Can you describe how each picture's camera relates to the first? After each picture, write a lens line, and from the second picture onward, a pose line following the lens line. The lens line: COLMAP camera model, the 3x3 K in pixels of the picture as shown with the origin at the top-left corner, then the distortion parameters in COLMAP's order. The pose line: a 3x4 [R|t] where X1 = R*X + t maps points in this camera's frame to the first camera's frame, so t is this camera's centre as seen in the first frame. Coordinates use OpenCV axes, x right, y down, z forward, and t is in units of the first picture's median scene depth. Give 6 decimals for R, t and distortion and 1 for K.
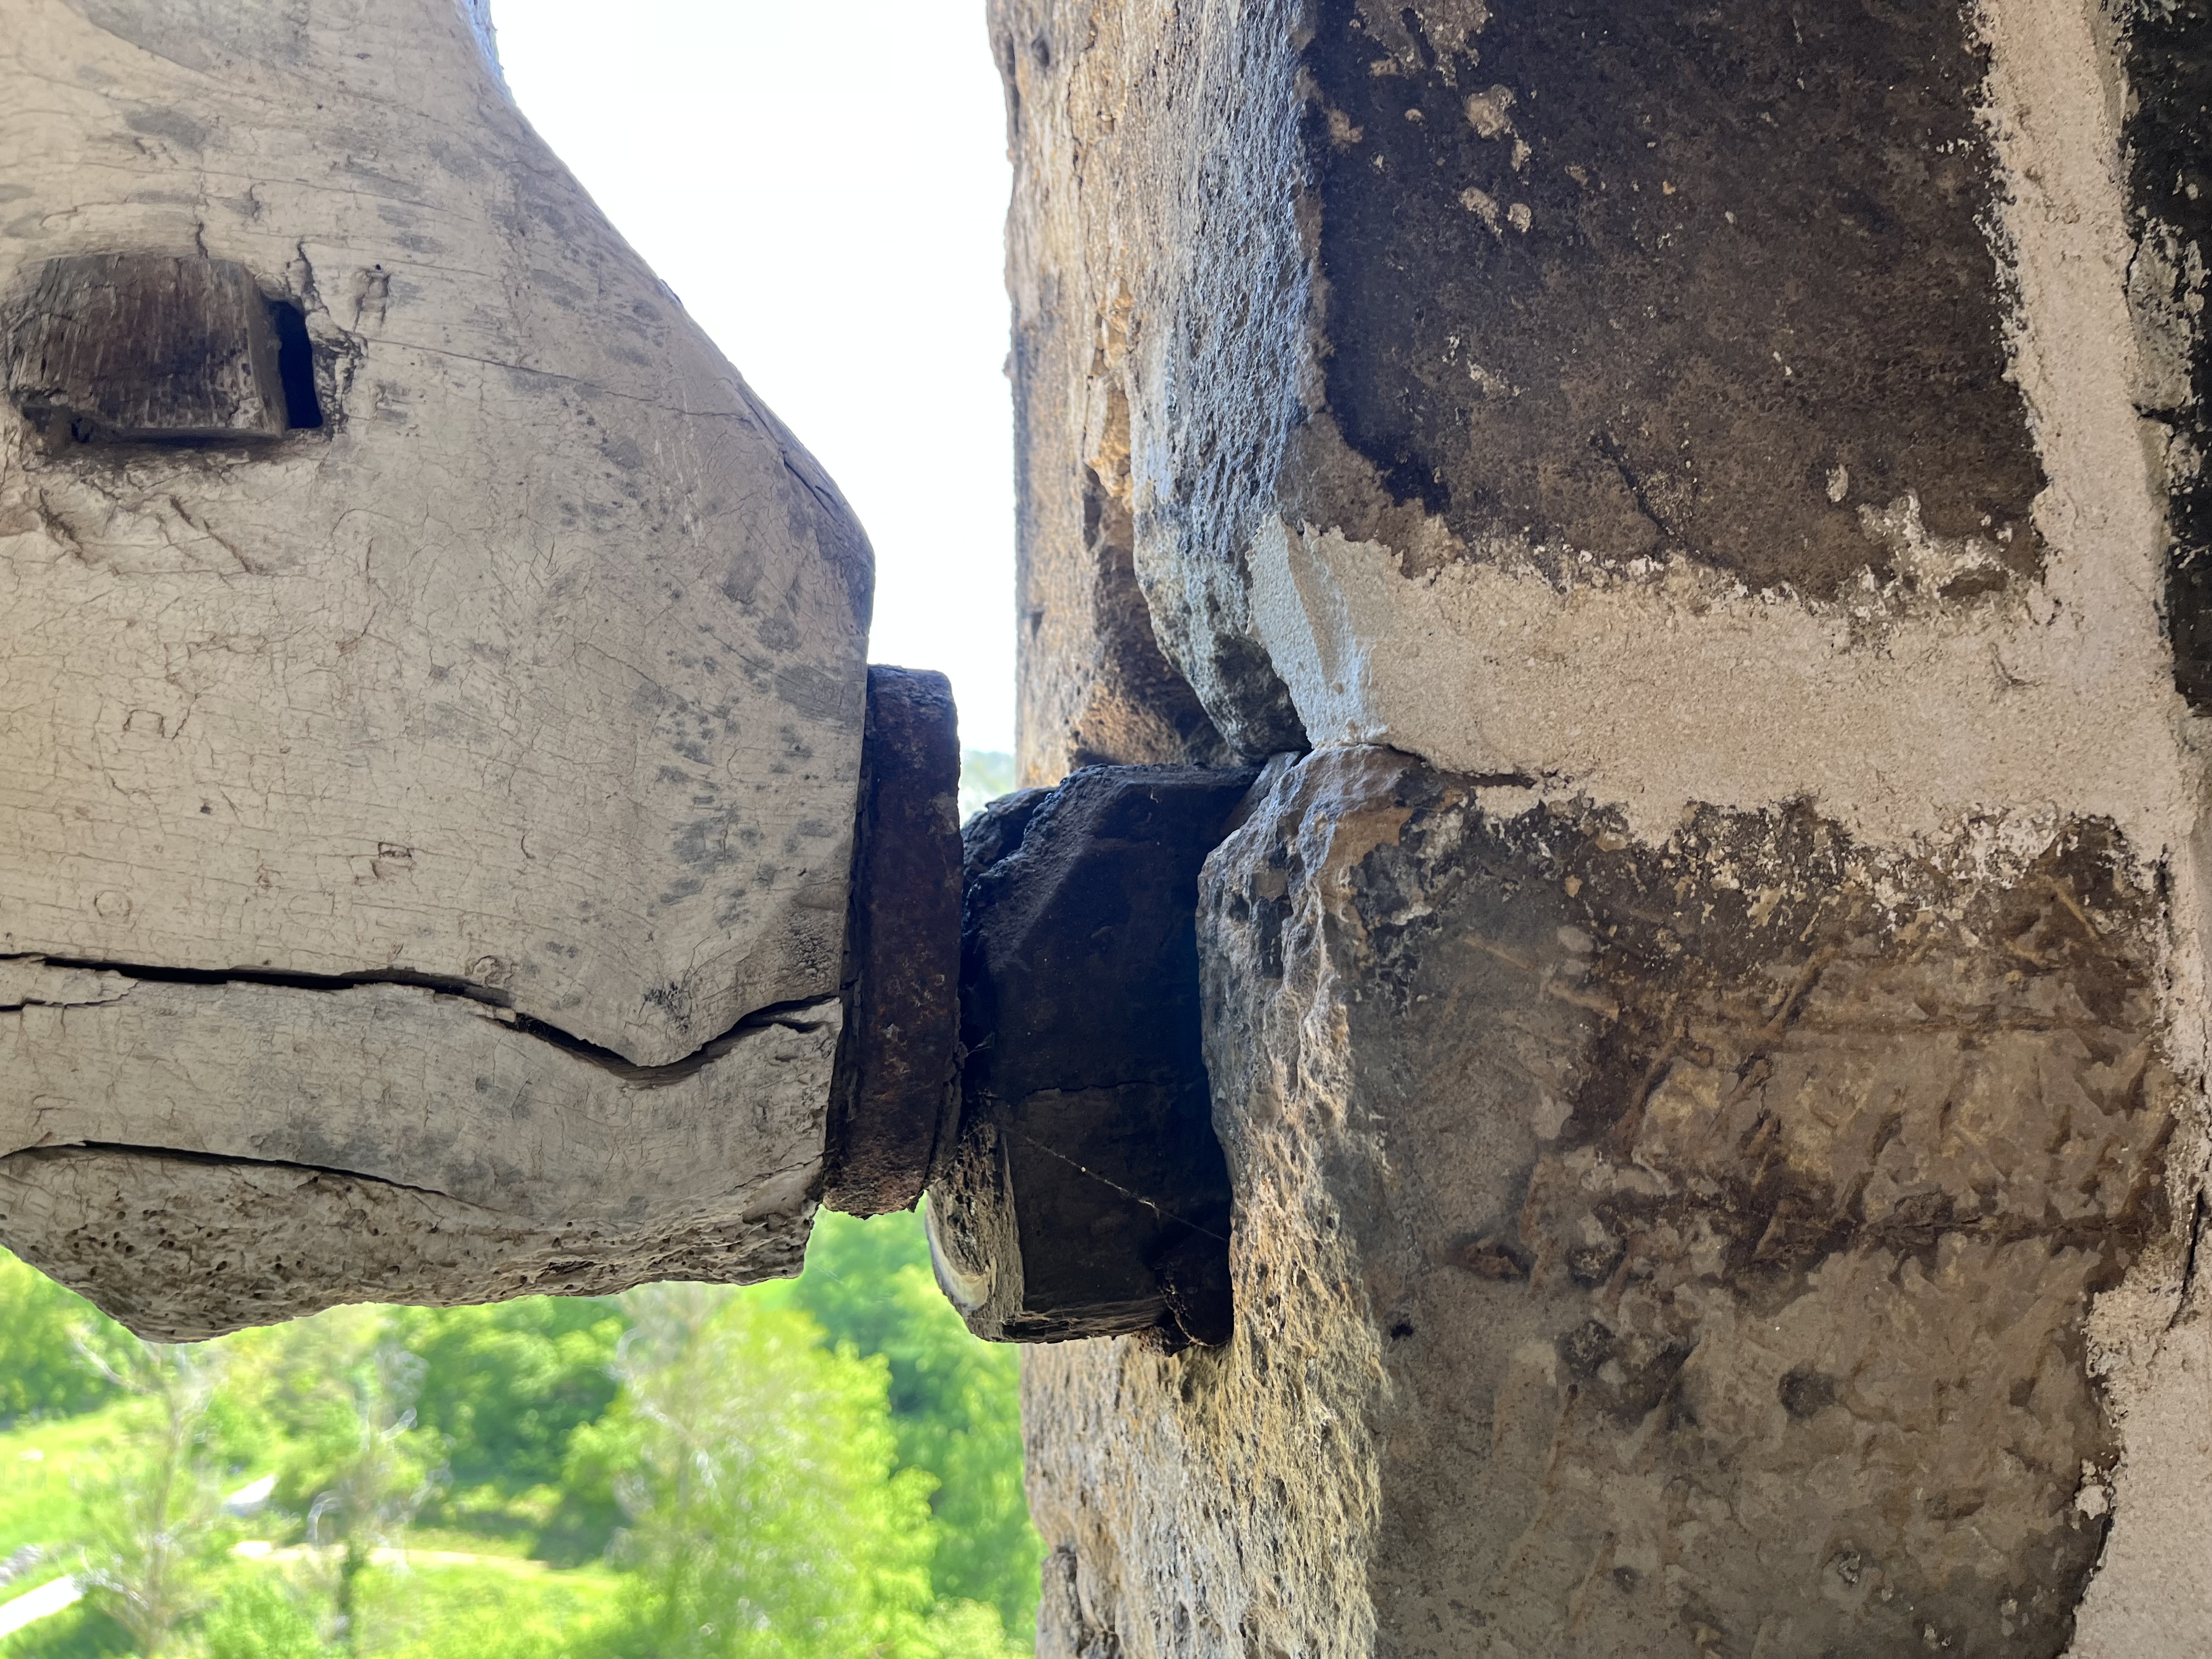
lens RADIAL K [[1685.5, 0, 1100.1], [0, 1685.5, 845.7], [0, 0, 1]] dist [0.050677, -0.076827]
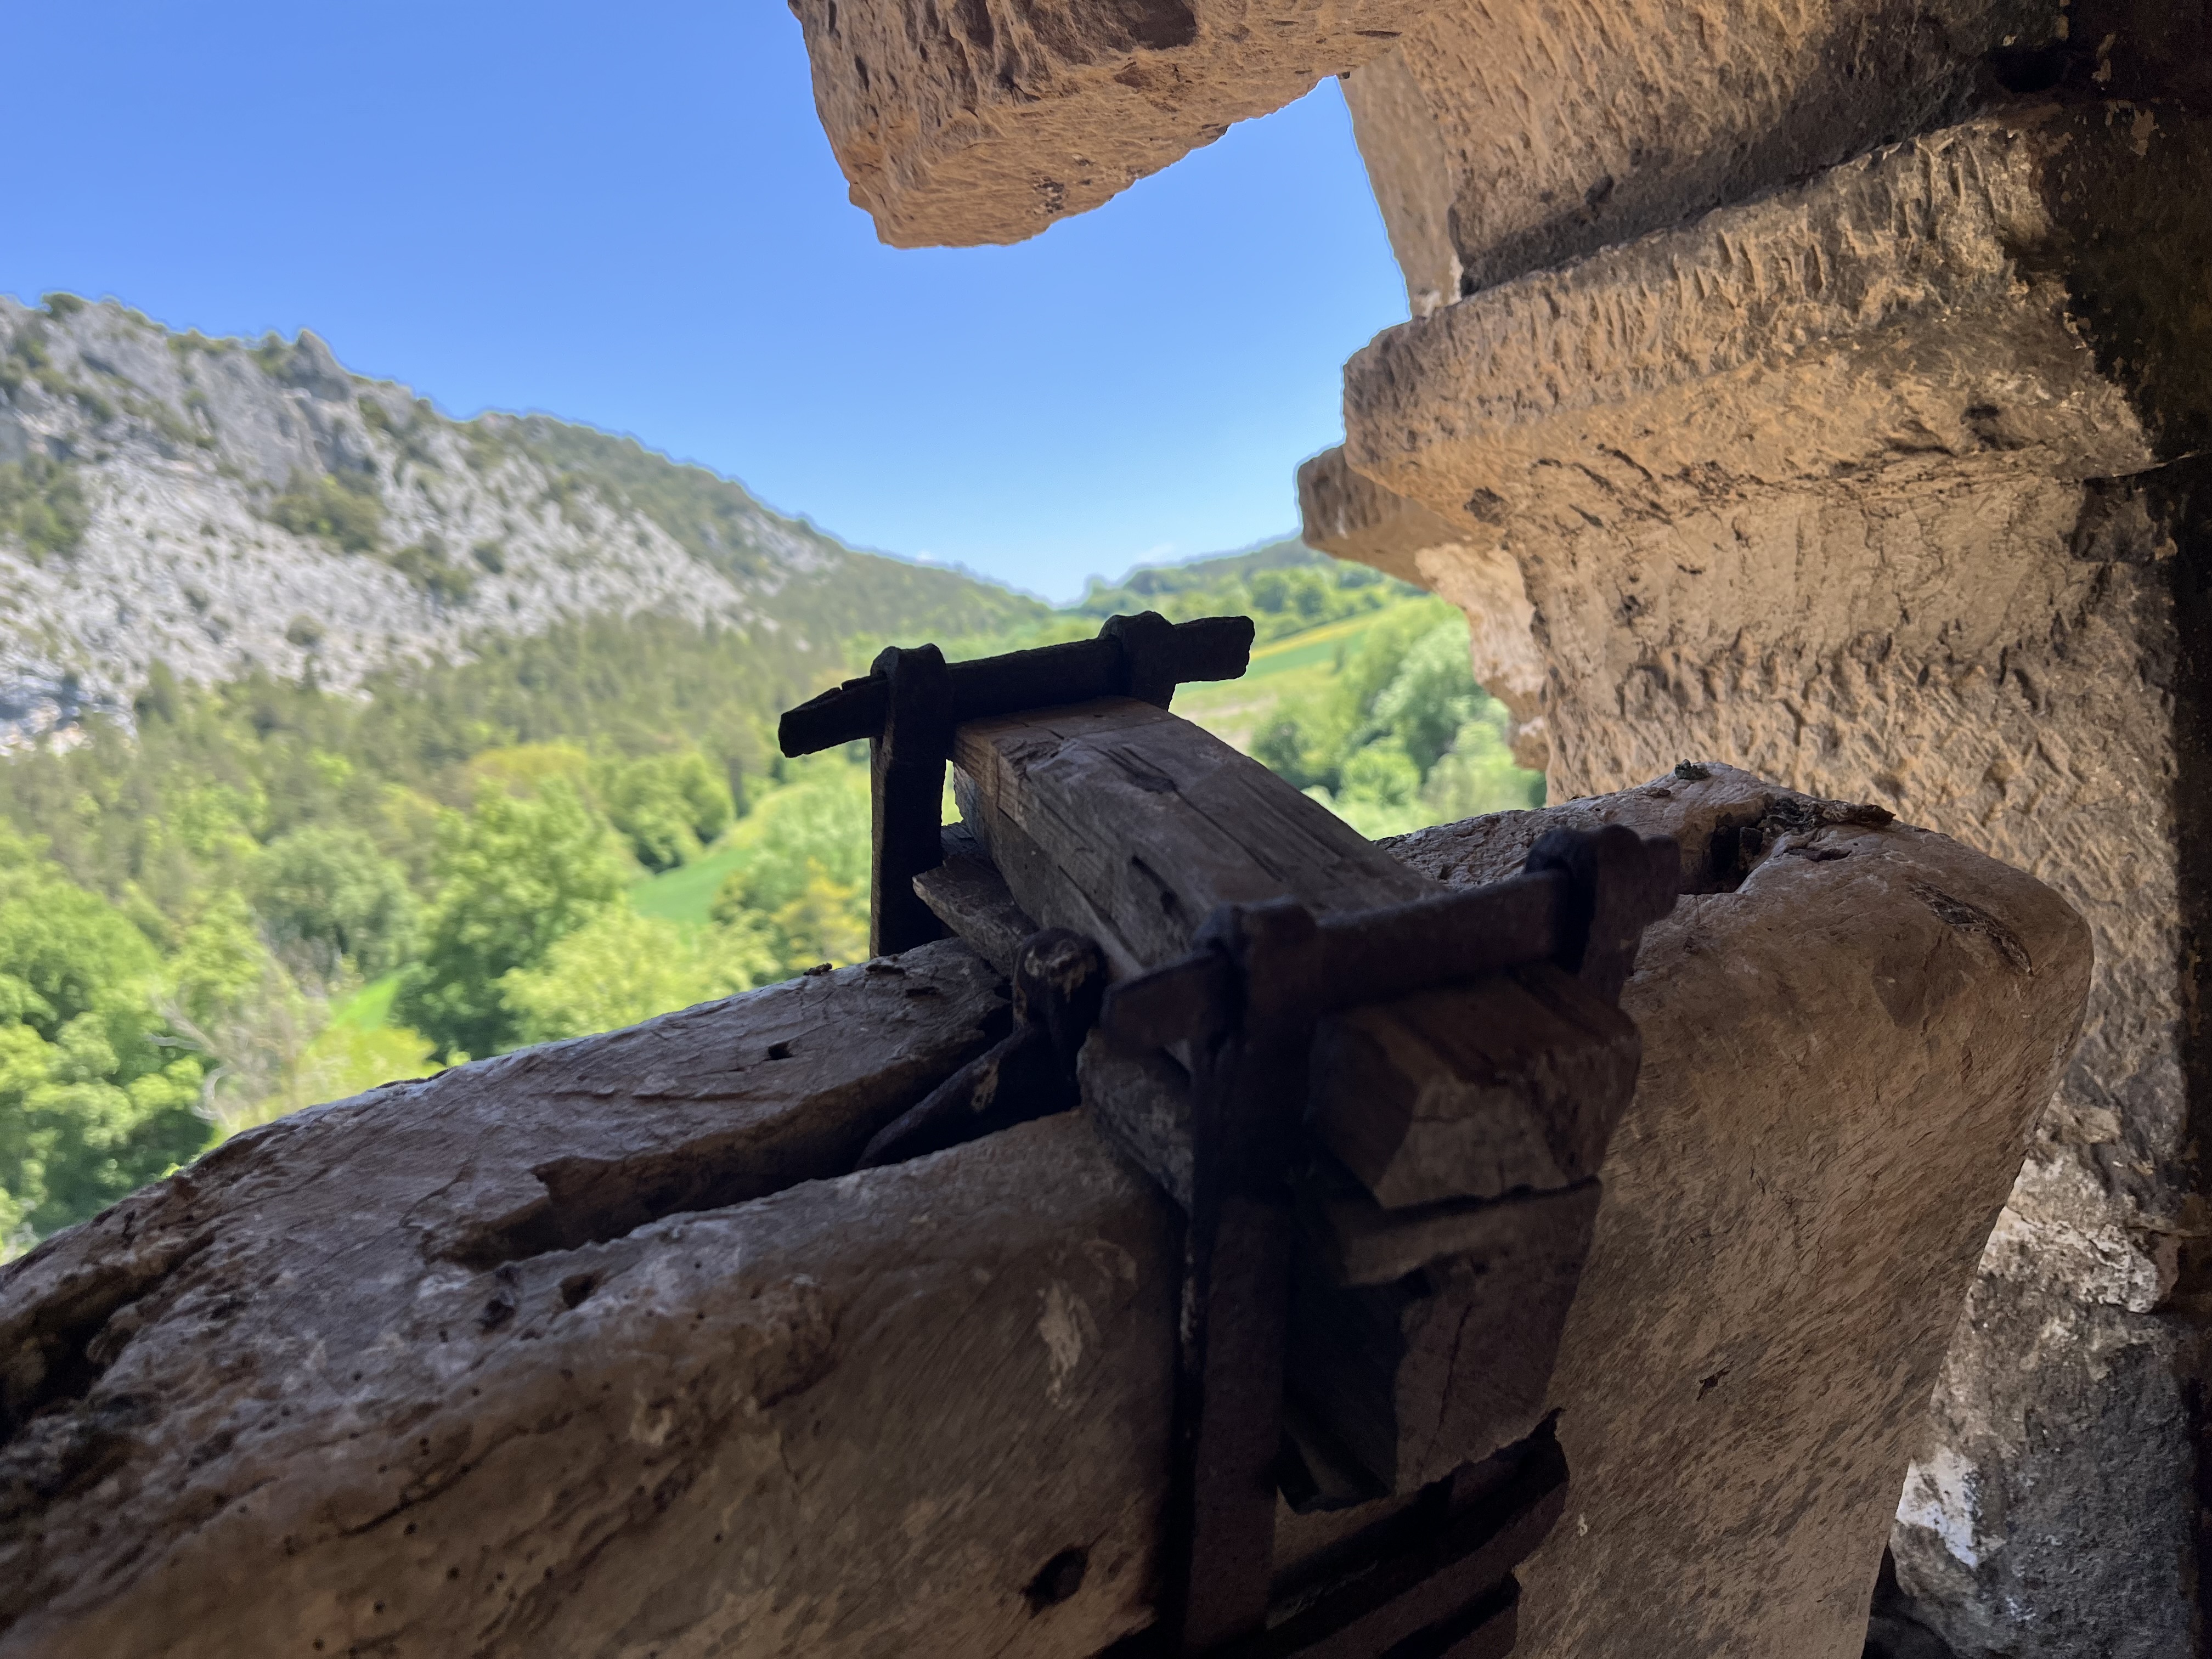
lens RADIAL K [[1685.5, 0, 1098.5], [0, 1685.5, 845.7], [0, 0, 1]] dist [0.050677, -0.076827]
pose [[0.966989, -0.097282, 0.235518, -1.262691], [0.047093, 0.976562, 0.210020, -1.475626], [-0.250430, -0.191996, 0.948906, -0.207391]]
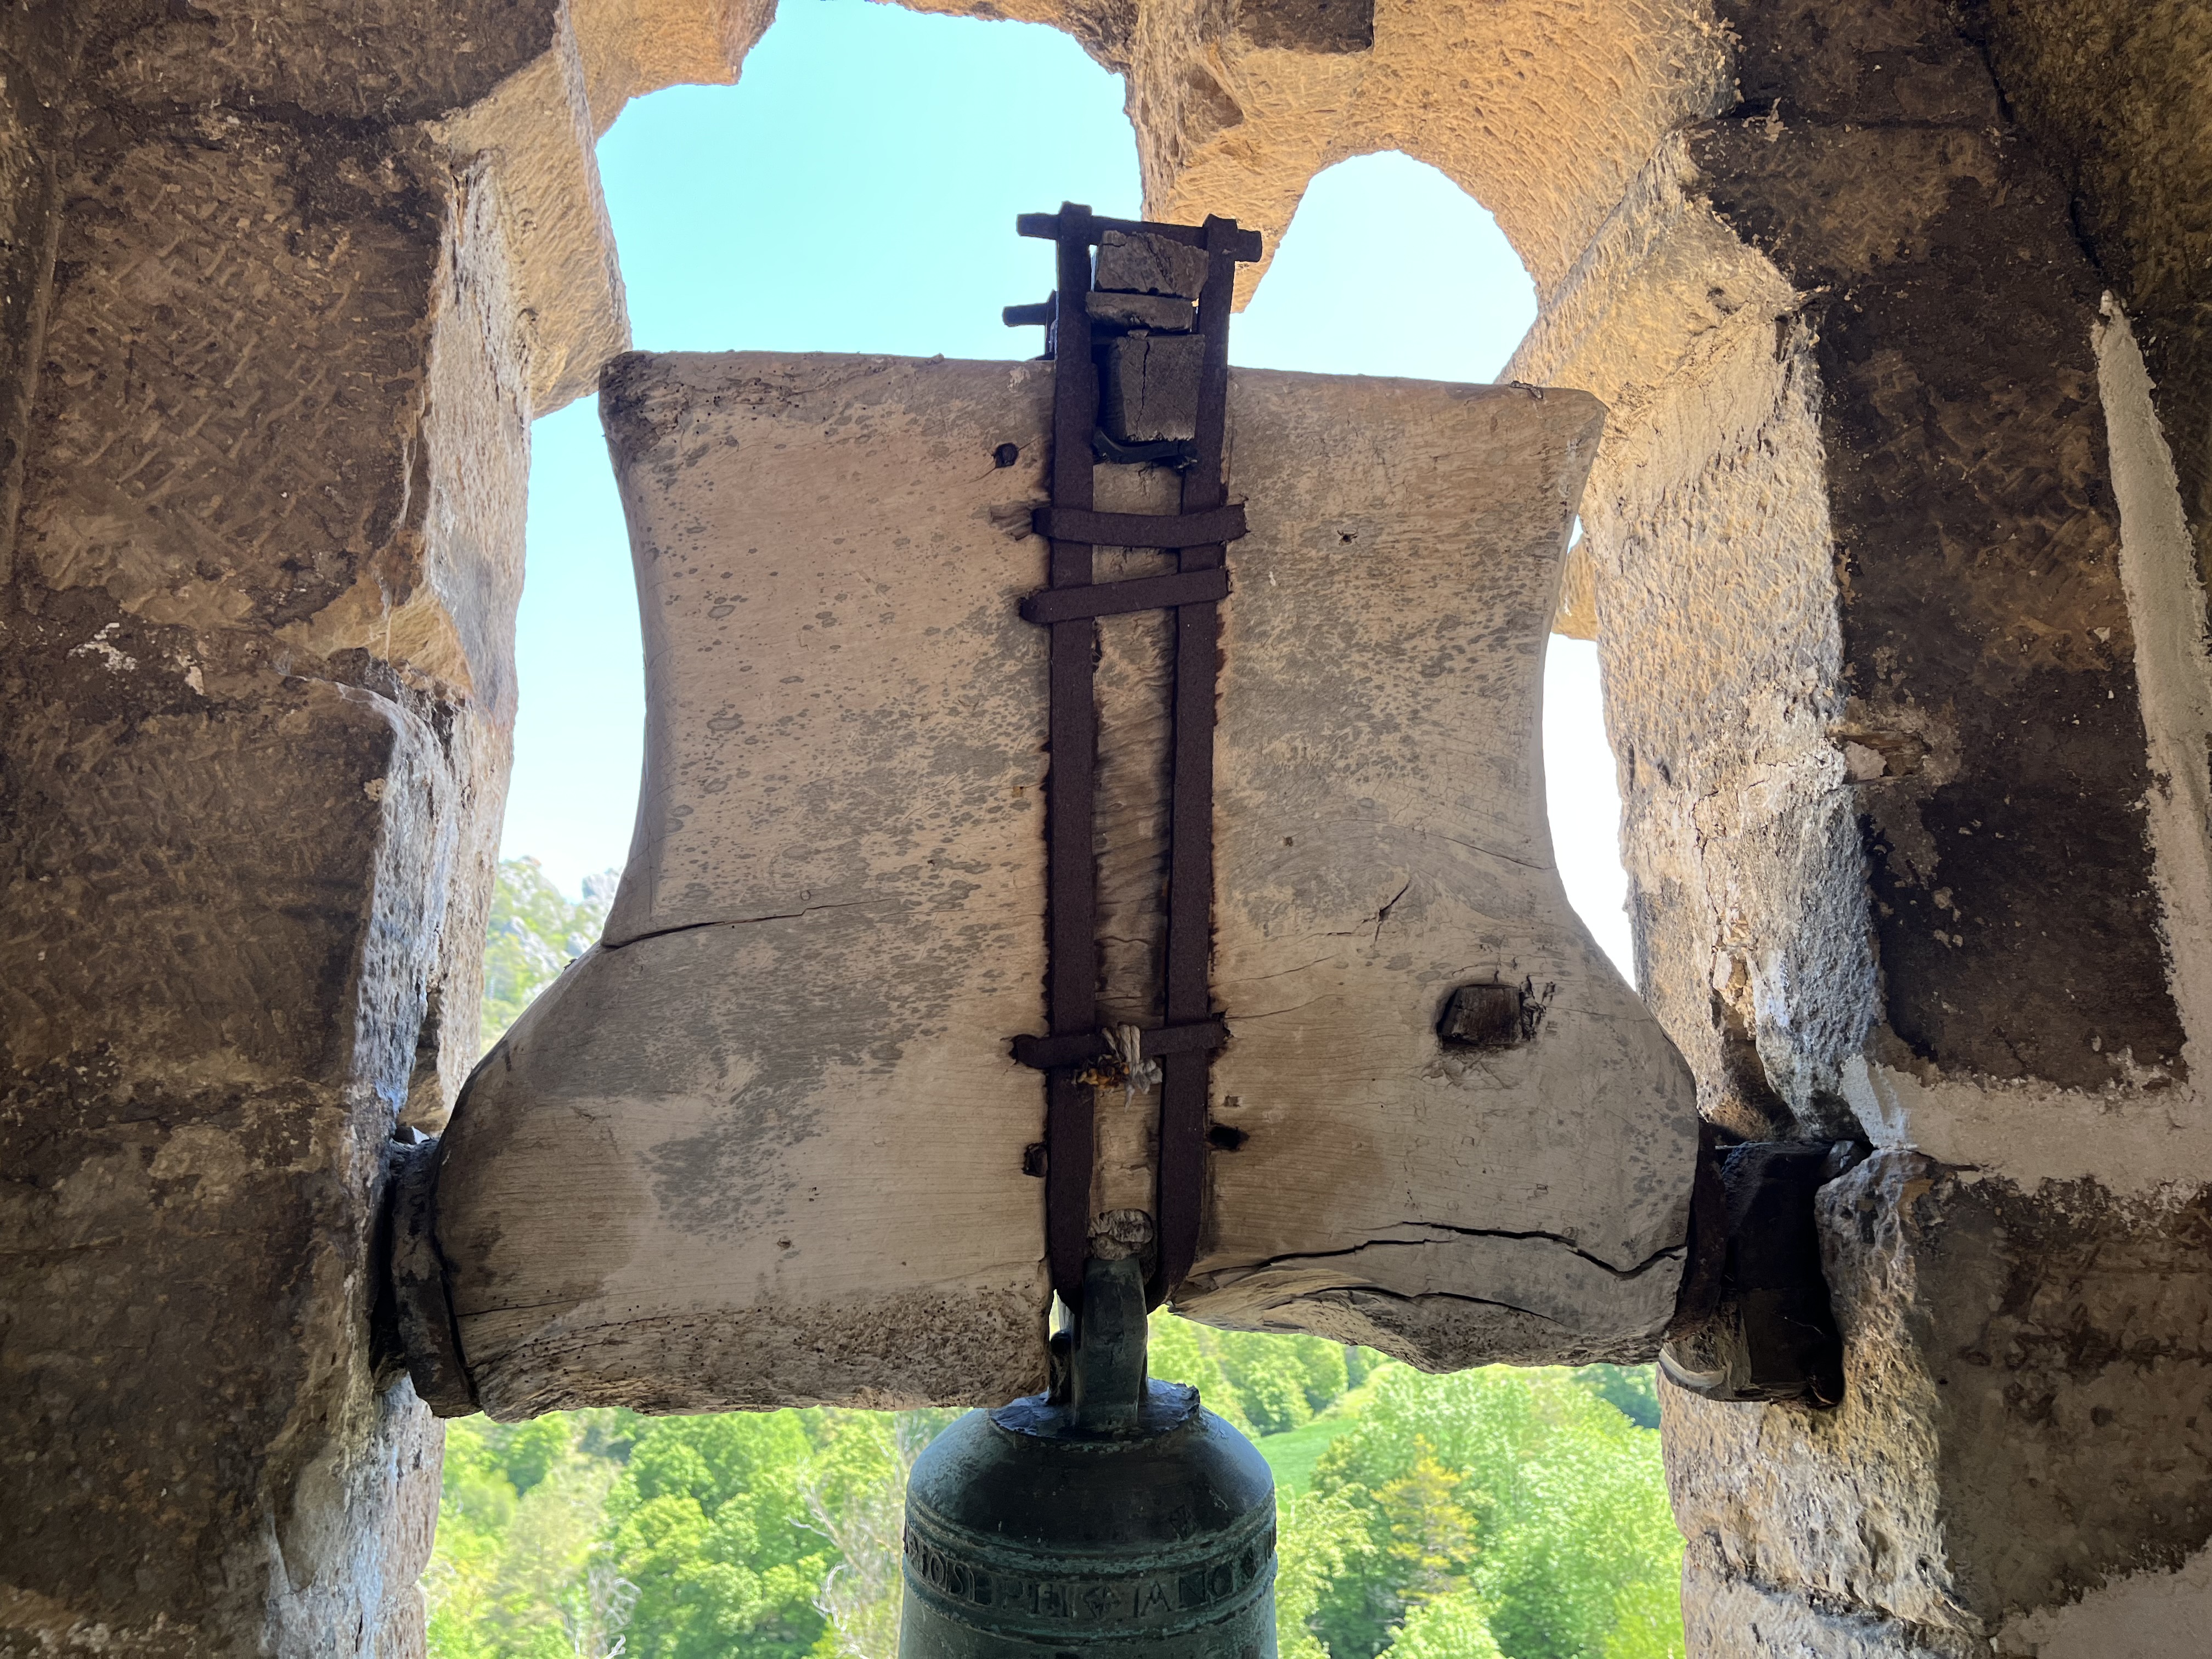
lens RADIAL K [[1685.5, 0, 1116.5], [0, 1685.5, 862.2], [0, 0, 1]] dist [0.050677, -0.076827]
pose [[0.993985, 0.001830, -0.109498, -0.730393], [-0.015526, 0.992116, -0.124358, -0.151777], [0.108407, 0.125310, 0.986177, -1.667426]]
